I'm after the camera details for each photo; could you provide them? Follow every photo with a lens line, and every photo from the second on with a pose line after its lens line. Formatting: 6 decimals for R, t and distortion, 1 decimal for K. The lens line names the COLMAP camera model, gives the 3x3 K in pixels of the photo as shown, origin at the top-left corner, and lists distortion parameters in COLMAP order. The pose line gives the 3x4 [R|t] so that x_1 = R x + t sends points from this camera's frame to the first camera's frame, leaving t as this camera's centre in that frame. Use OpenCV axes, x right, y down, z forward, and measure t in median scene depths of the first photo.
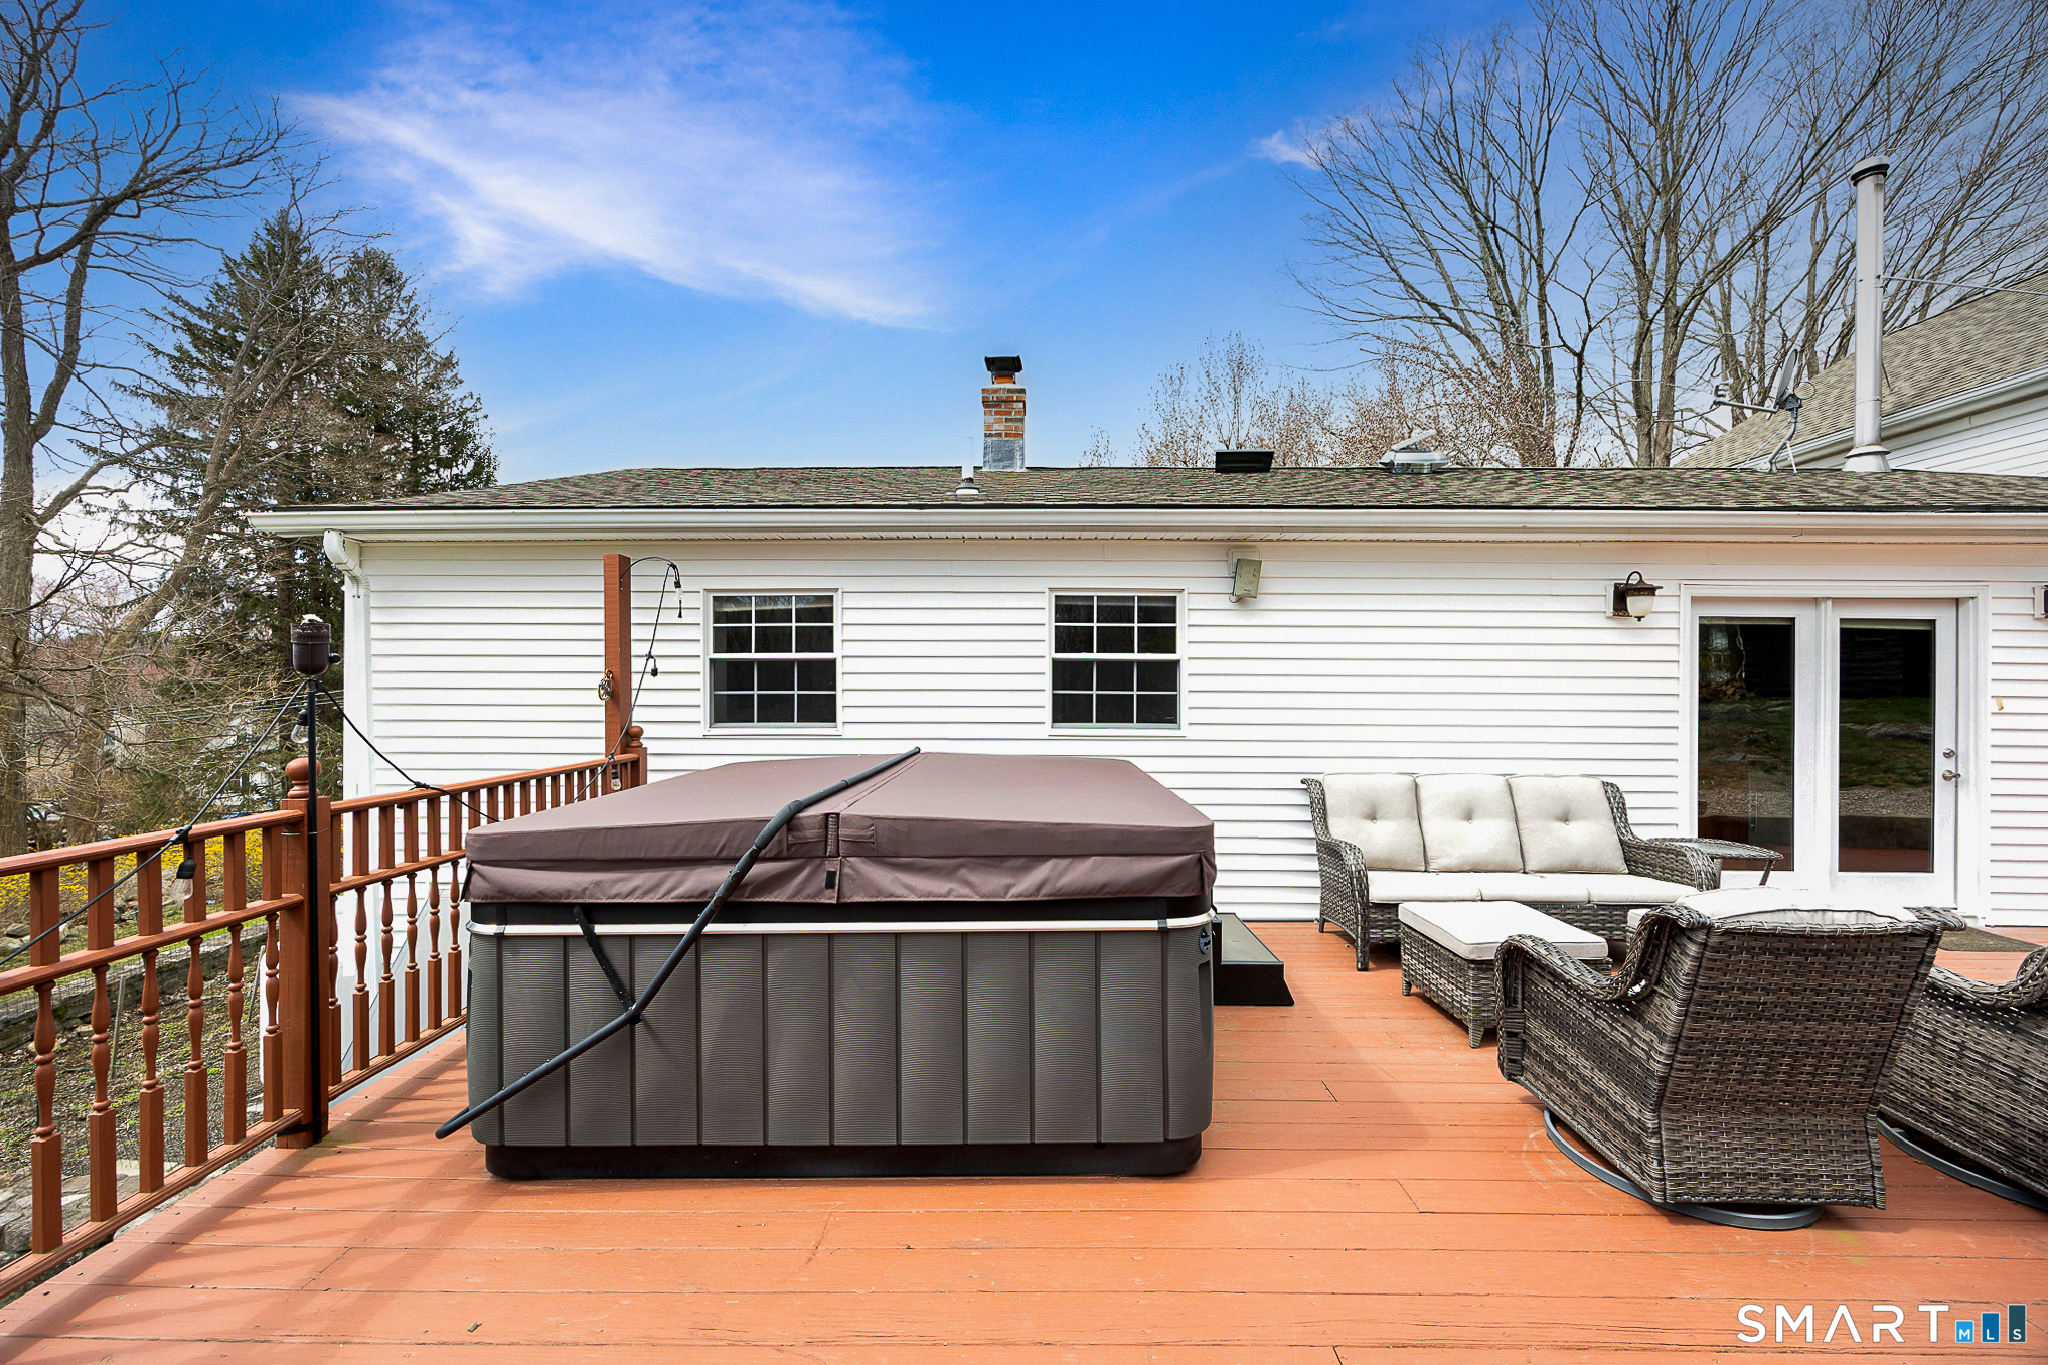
lens RADIAL K [[793.8, 0, 1025.6], [0, 793.8, 682.9], [0, 0, 1]] dist [-0.004390, 0.000233]
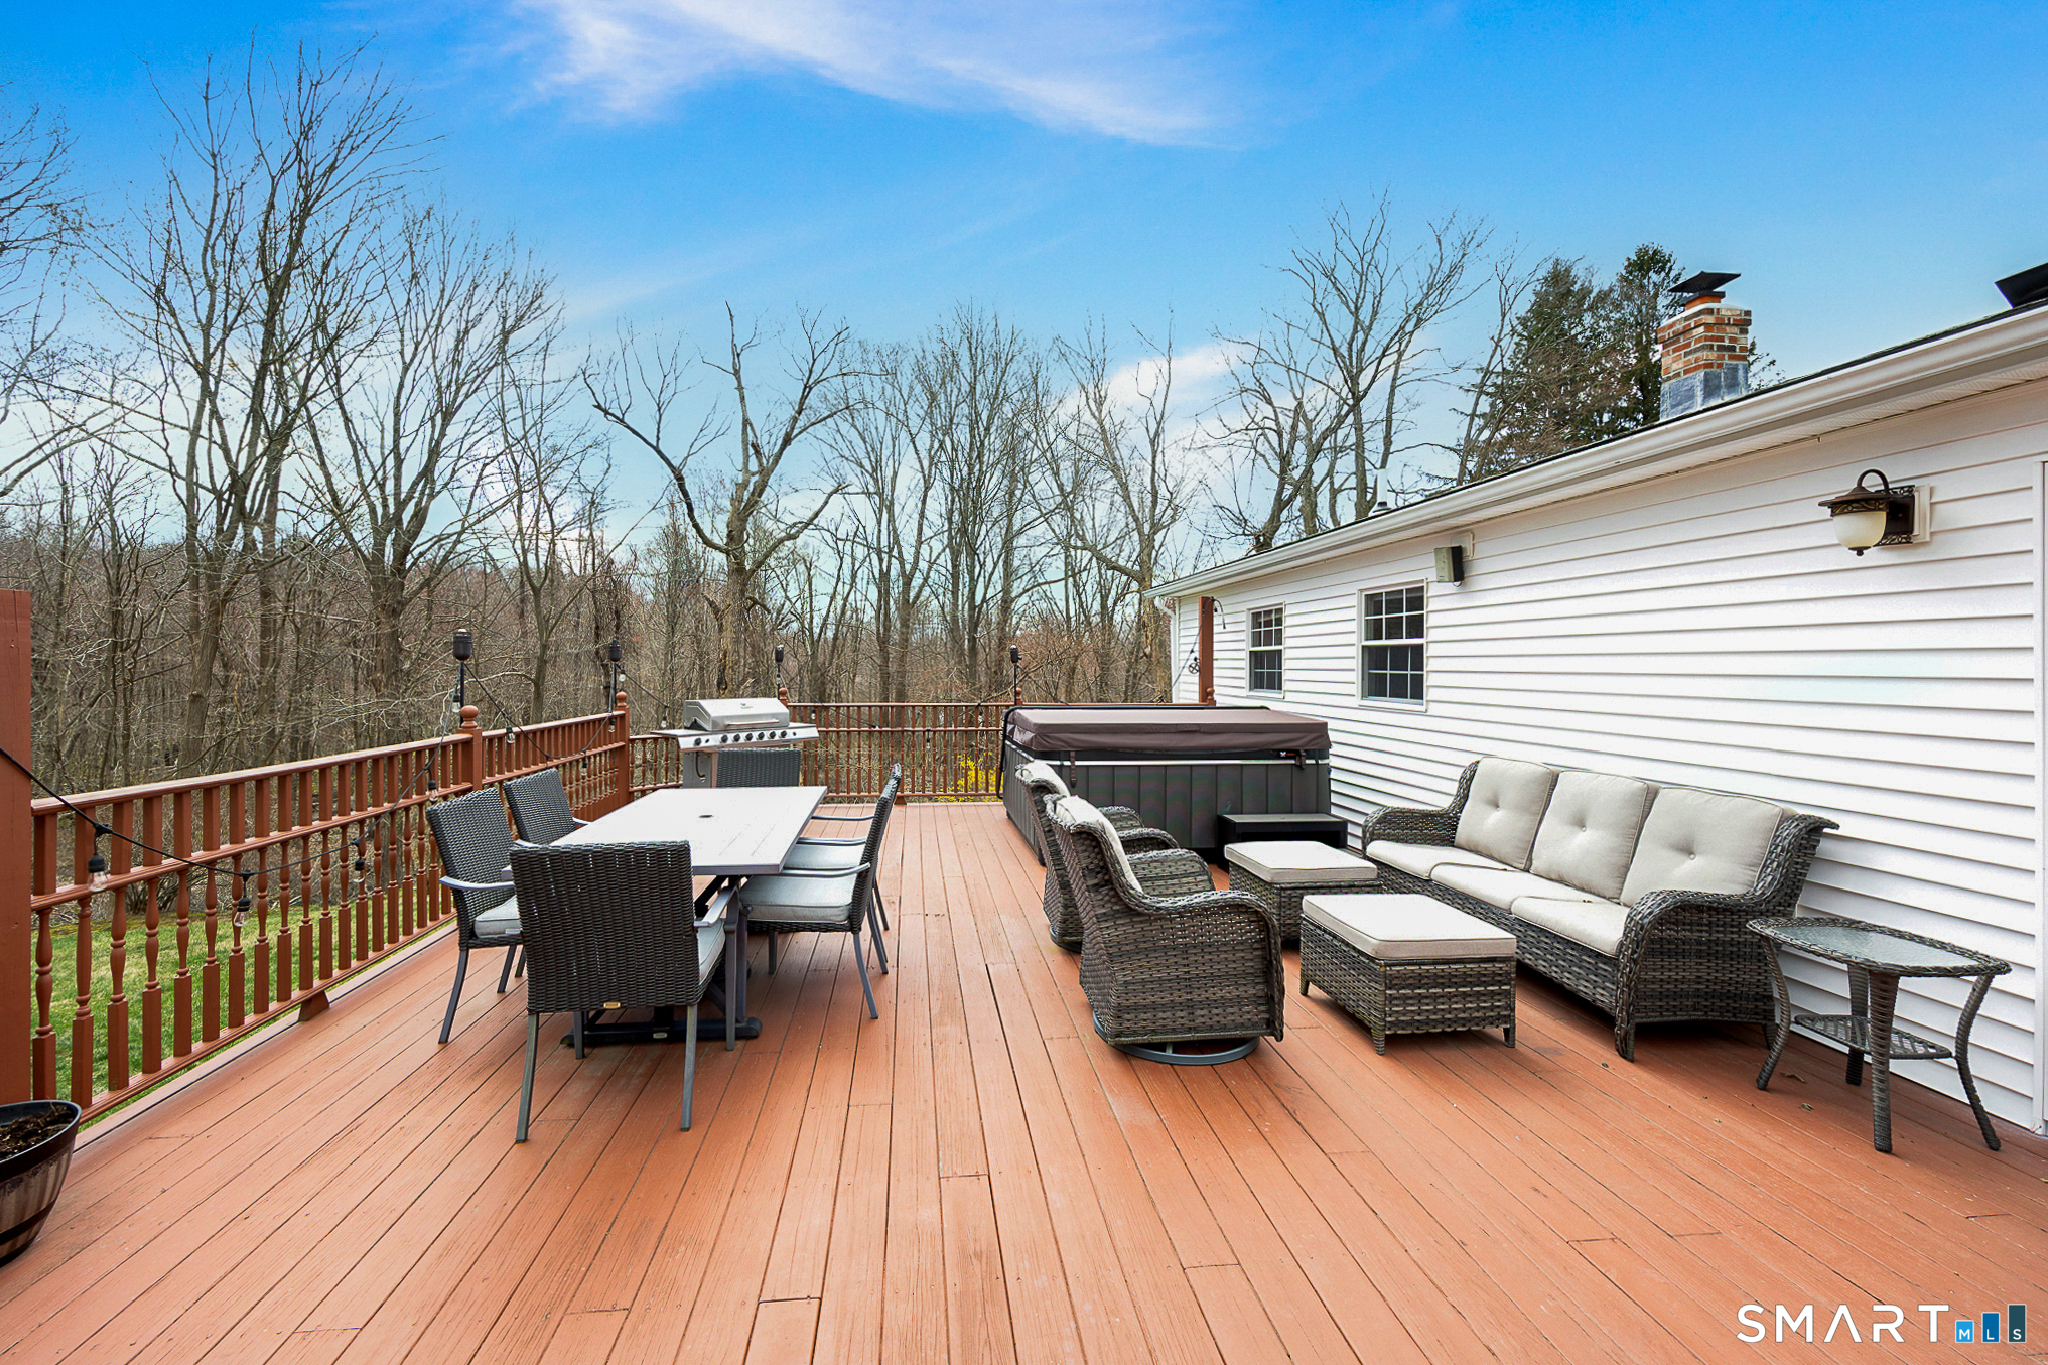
lens RADIAL K [[820.4, 0, 1021.1], [0, 820.4, 681.0], [0, 0, 1]] dist [0.000741, 0.000905]
pose [[0.141111, 0.018057, -0.989829, 1.238938], [0.008615, 0.999773, 0.019467, -0.003206], [0.989956, -0.011275, 0.140923, 0.270446]]
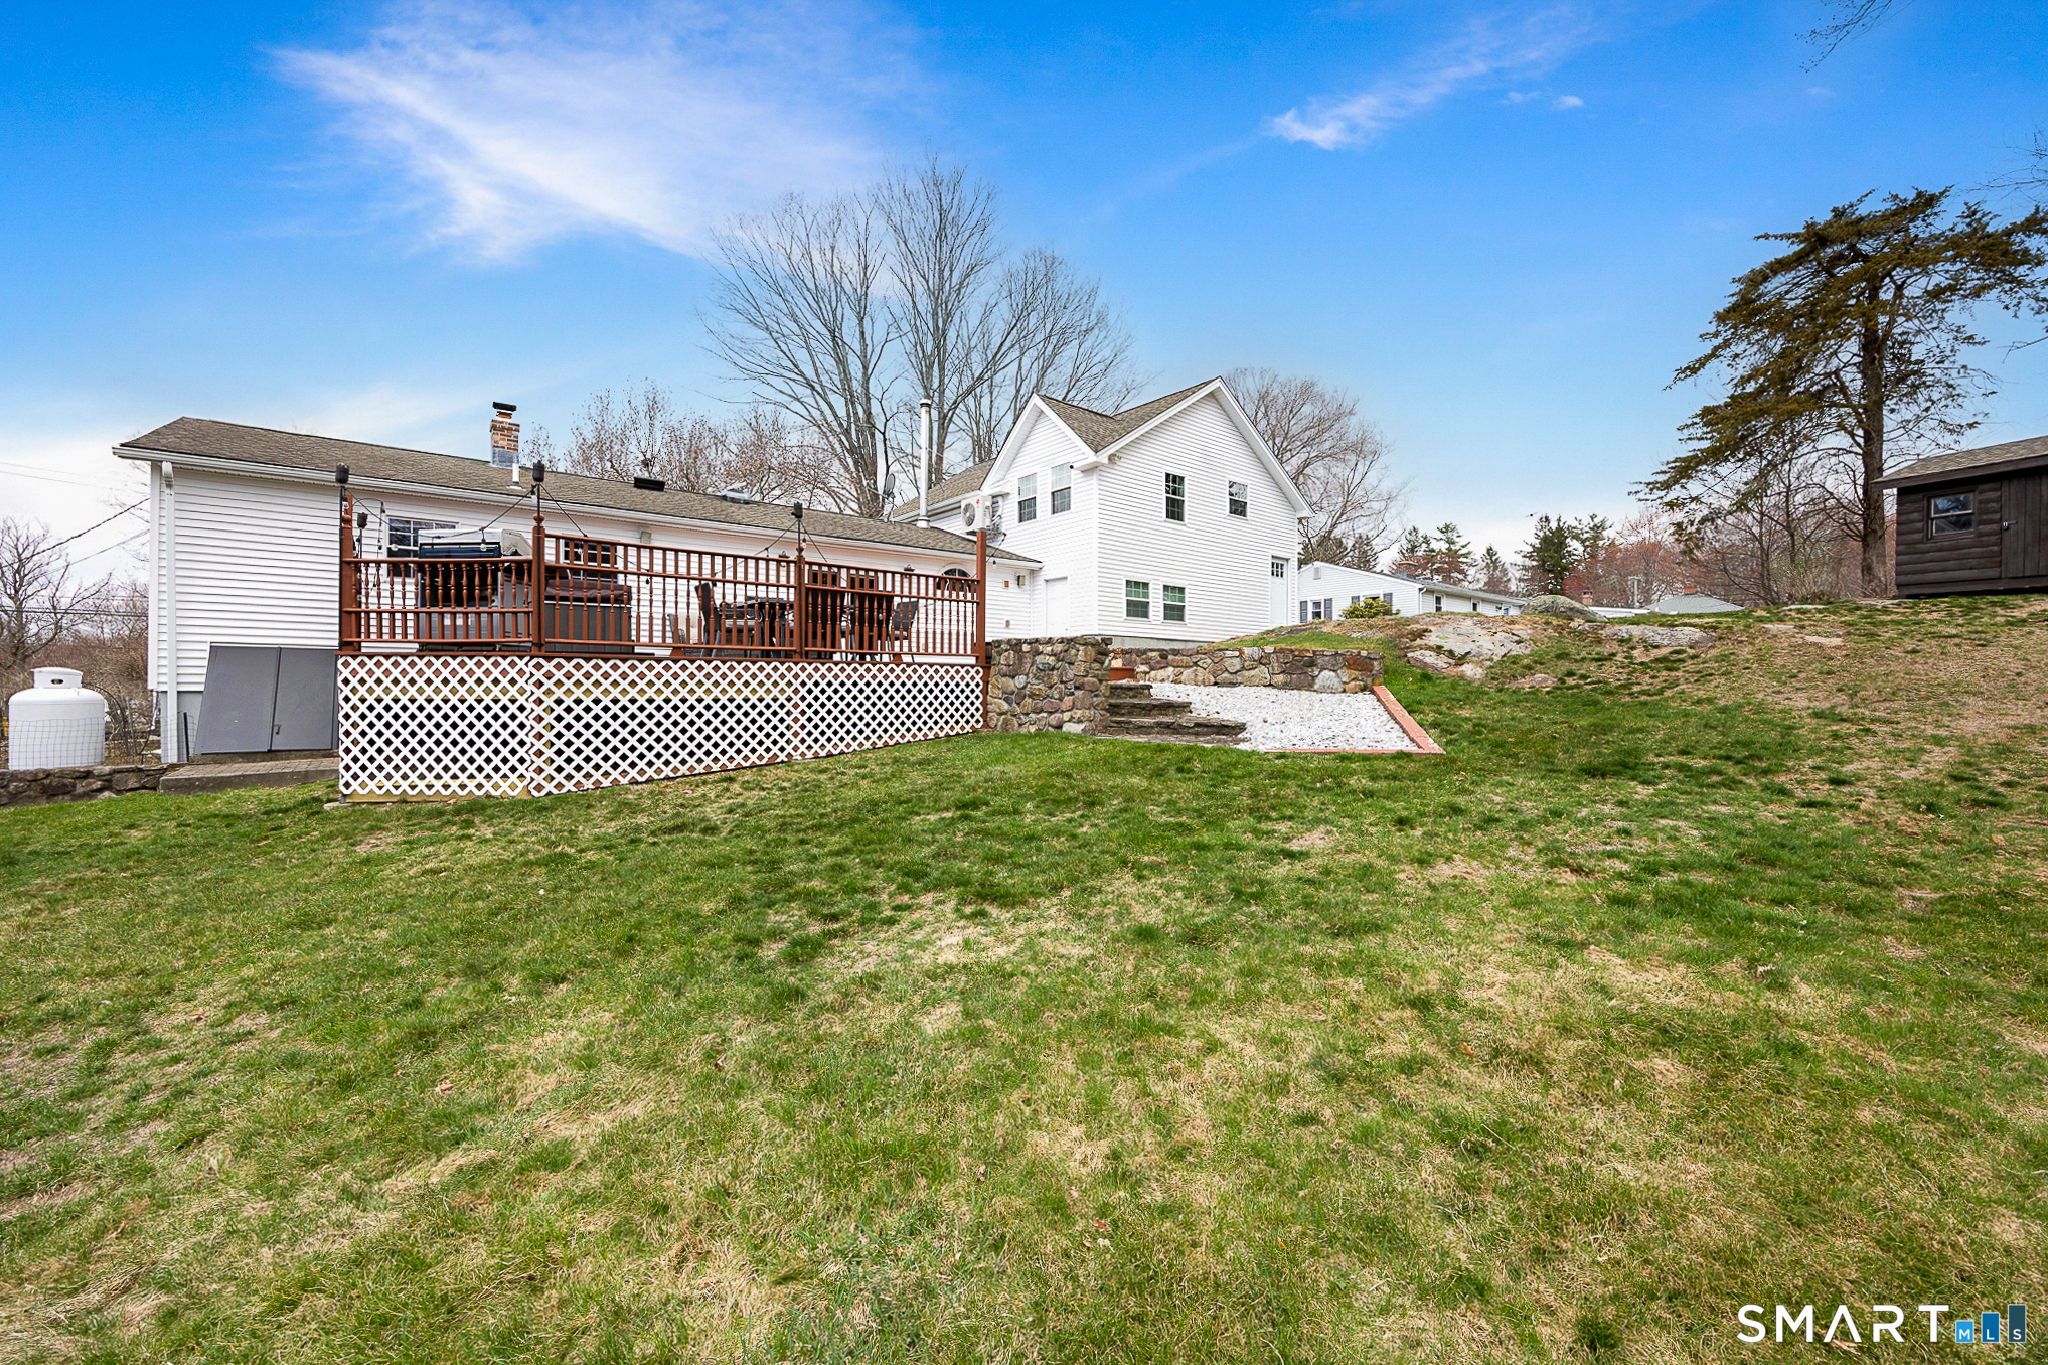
lens RADIAL K [[820.4, 0, 1024.2], [0, 820.4, 685.4], [0, 0, 1]] dist [0.000741, 0.000905]
pose [[0.780442, 0.002864, 0.625222, -0.438425], [-0.008607, 0.999944, 0.006163, 0.326125], [-0.625169, -0.010191, 0.780423, -1.910444]]
